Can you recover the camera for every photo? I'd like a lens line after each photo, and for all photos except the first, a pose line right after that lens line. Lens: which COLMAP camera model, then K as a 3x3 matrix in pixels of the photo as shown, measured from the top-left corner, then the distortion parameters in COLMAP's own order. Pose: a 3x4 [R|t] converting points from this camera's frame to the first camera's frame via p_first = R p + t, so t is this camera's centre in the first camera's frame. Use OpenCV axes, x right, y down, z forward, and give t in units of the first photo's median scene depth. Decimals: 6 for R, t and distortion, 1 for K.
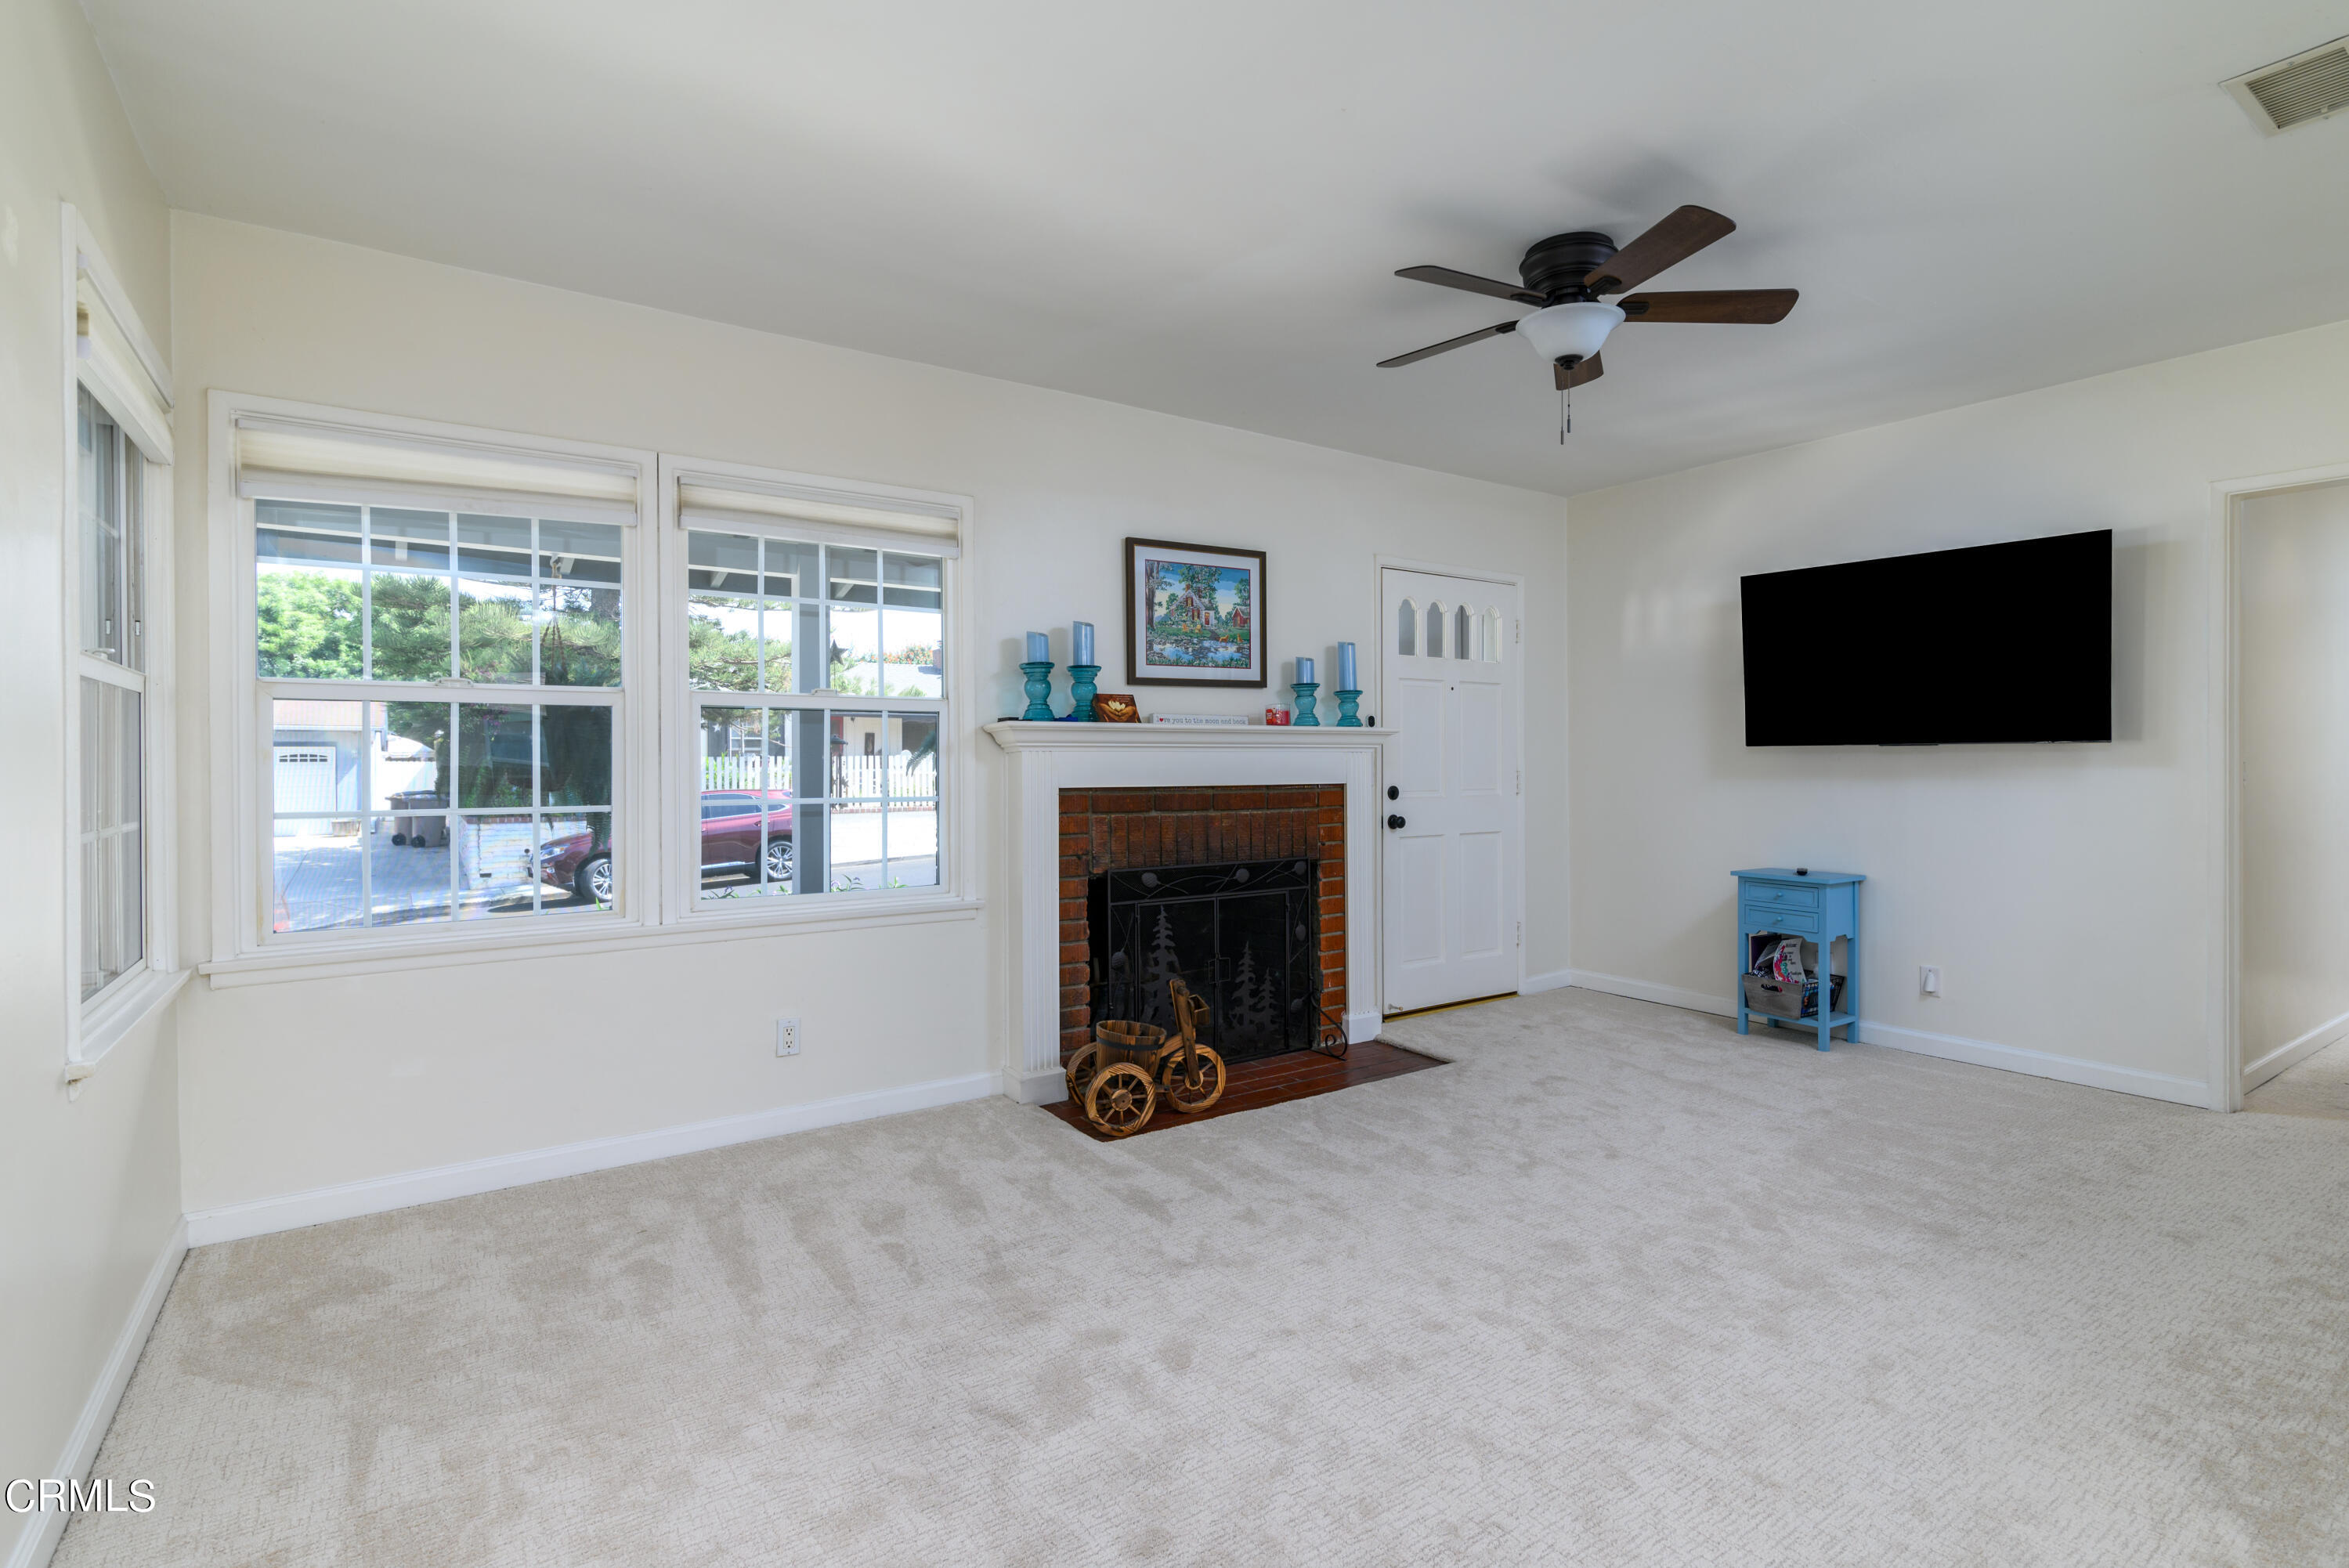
lens RADIAL K [[1167.8, 0, 1189.2], [0, 1167.8, 758.8], [0, 0, 1]] dist [-0.006167, 0.001447]
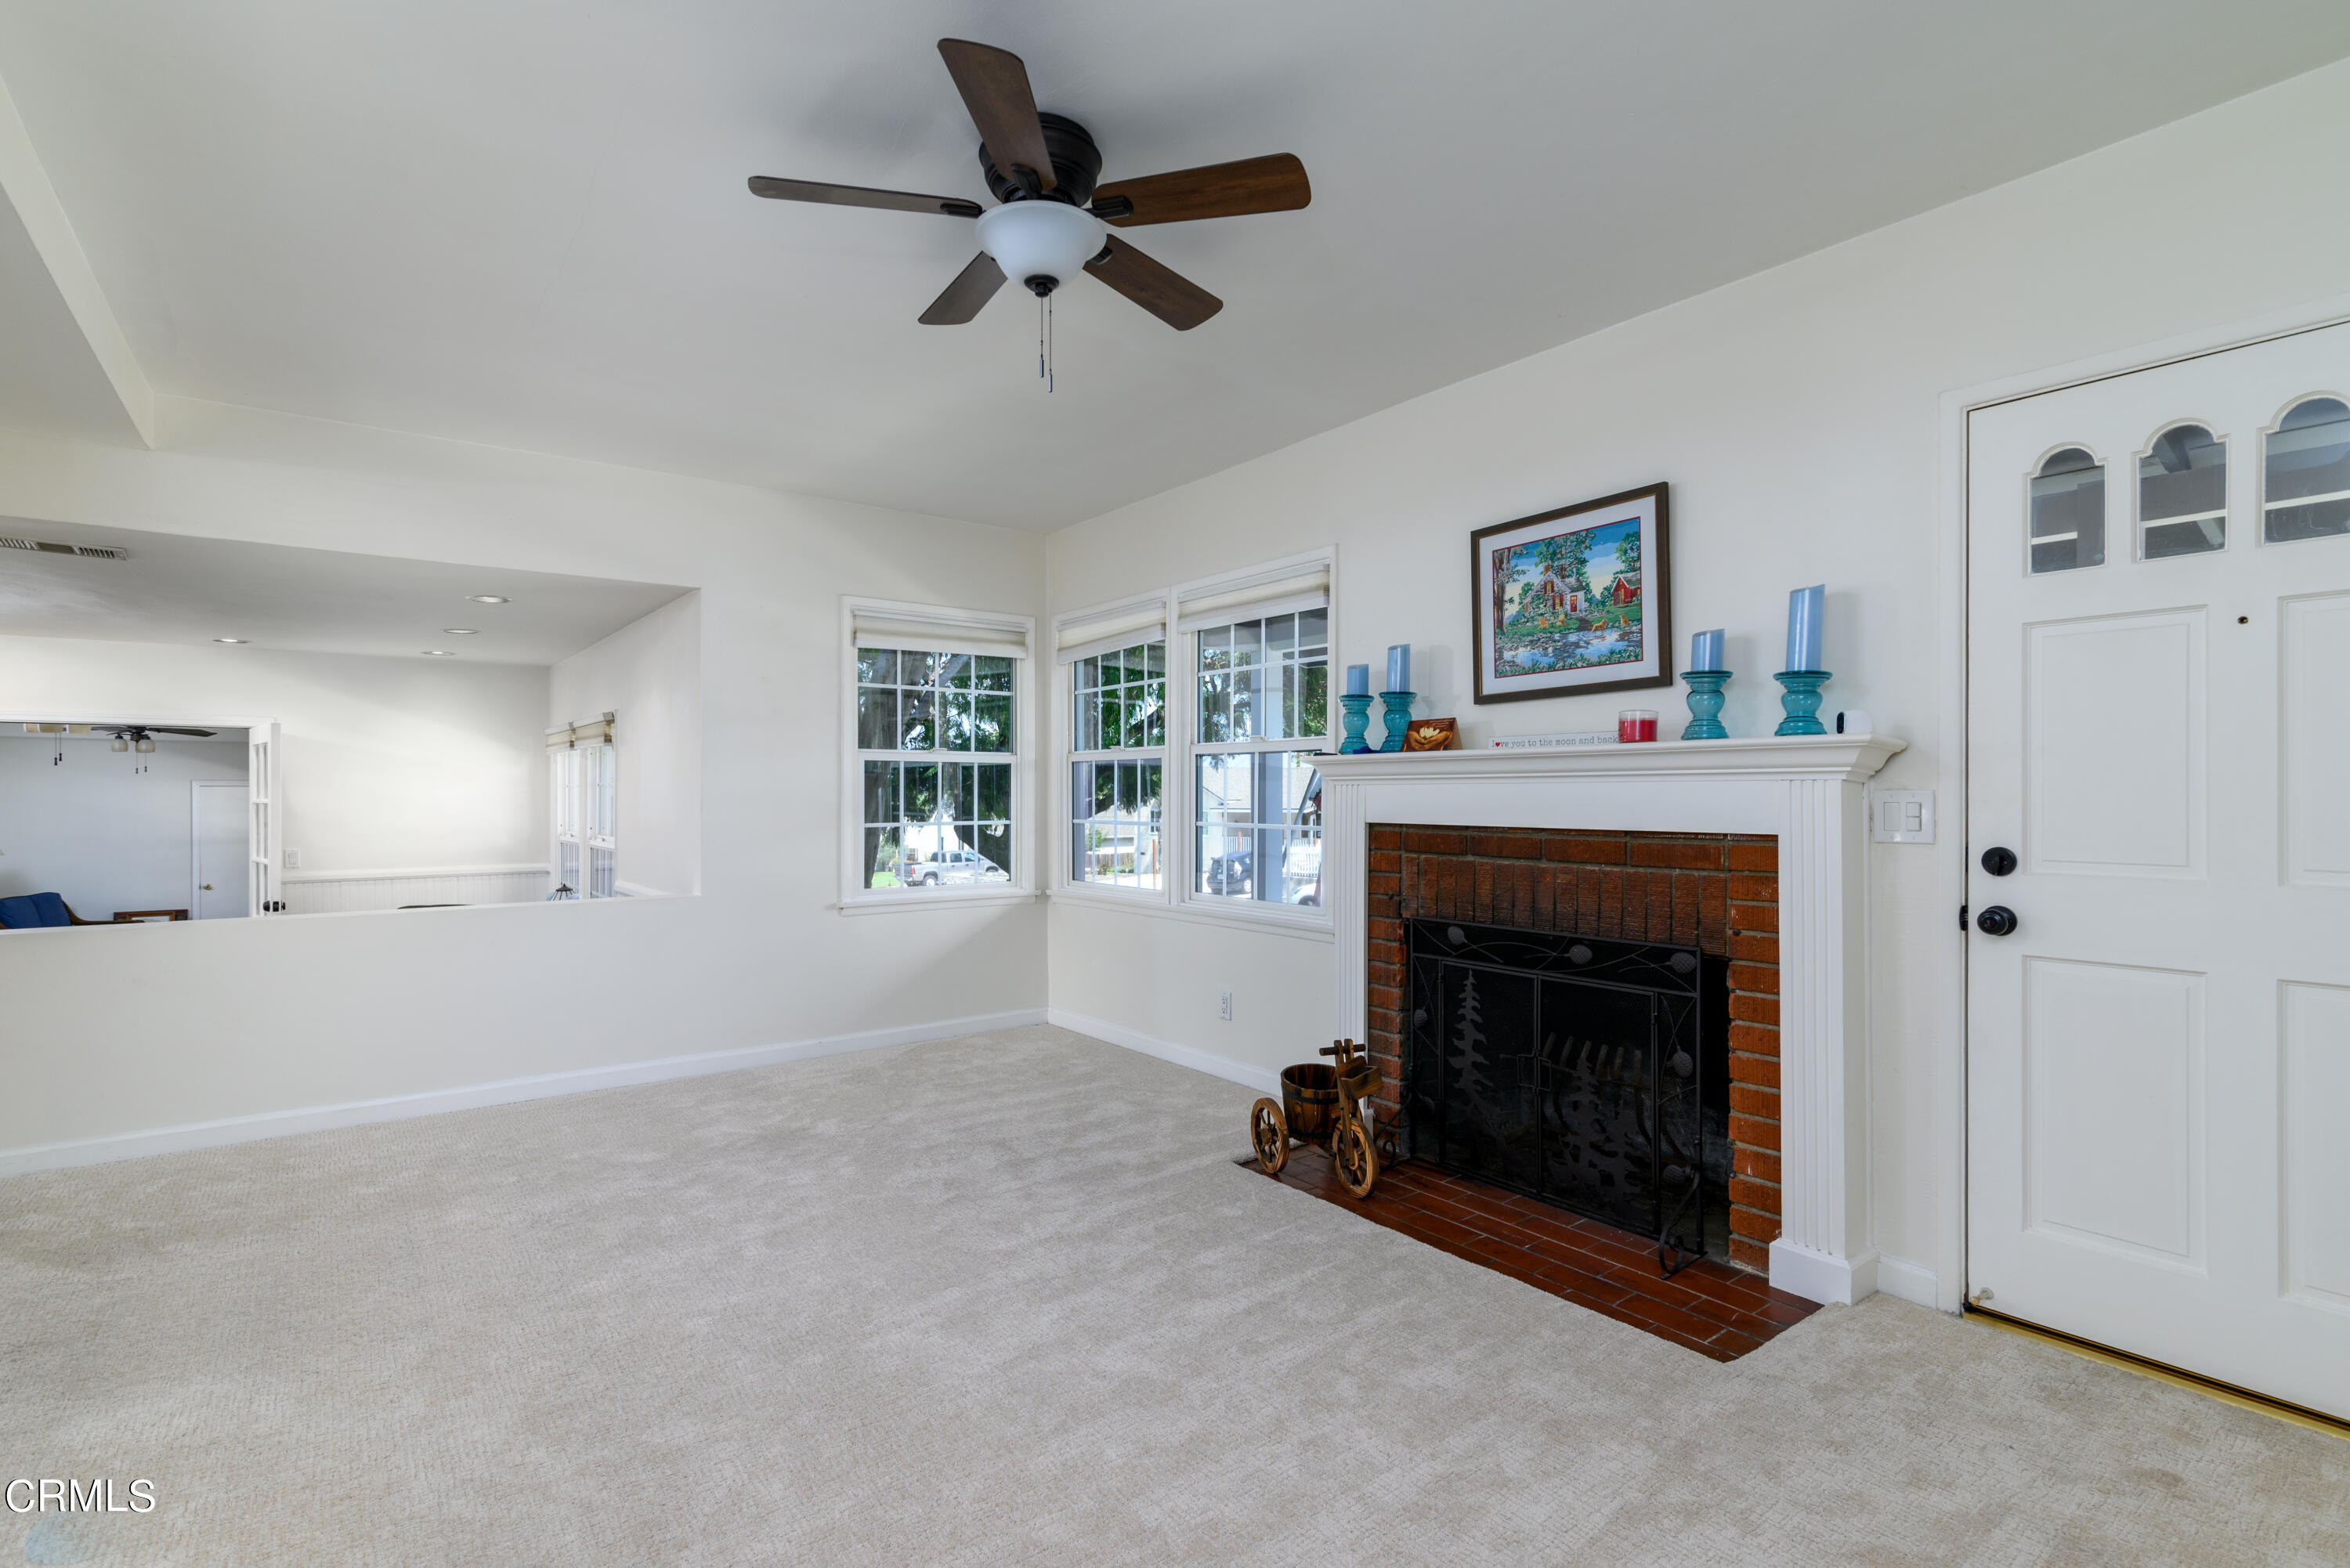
lens RADIAL K [[1168.3, 0, 1190.2], [0, 1168.3, 797.6], [0, 0, 1]] dist [-0.006167, 0.001447]
pose [[0.004431, 0.003963, -0.999982, 0.771388], [-0.000516, 0.999992, 0.003961, 0.000629], [0.999990, 0.000498, 0.004433, 0.766681]]
